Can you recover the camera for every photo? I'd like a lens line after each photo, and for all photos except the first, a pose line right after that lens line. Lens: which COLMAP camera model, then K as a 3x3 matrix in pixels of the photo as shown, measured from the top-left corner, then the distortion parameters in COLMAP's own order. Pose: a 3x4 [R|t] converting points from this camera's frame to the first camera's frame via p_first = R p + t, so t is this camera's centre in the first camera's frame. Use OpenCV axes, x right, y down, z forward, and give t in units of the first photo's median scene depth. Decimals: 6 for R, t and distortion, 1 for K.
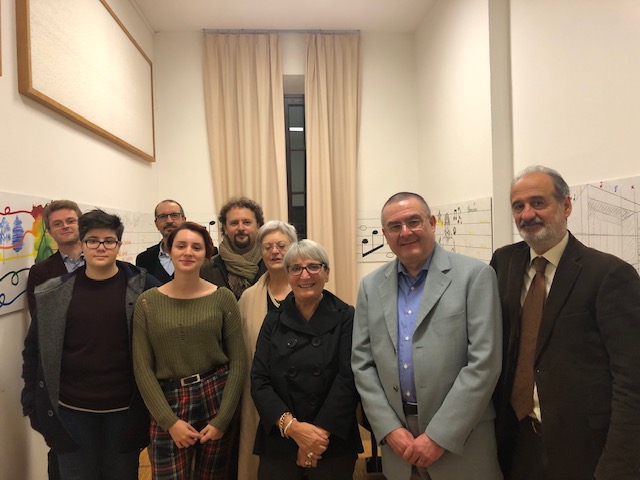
lens RADIAL K [[523.4, 0, 320.0], [0, 523.4, 238.9], [0, 0, 1]] dist [0.009203, -0.021496]
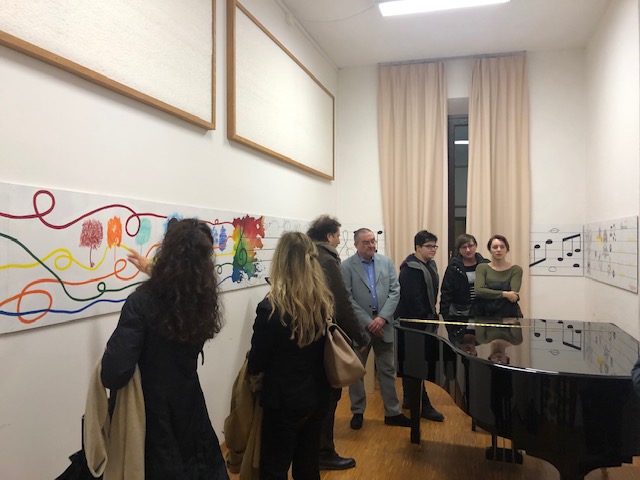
lens RADIAL K [[523.4, 0, 320.0], [0, 523.4, 240.6], [0, 0, 1]] dist [0.009203, -0.021496]
pose [[0.931508, 0.032233, -0.362290, 0.088820], [-0.036851, 0.999304, -0.005842, -0.002257], [0.361850, 0.018792, 0.932047, -0.109962]]
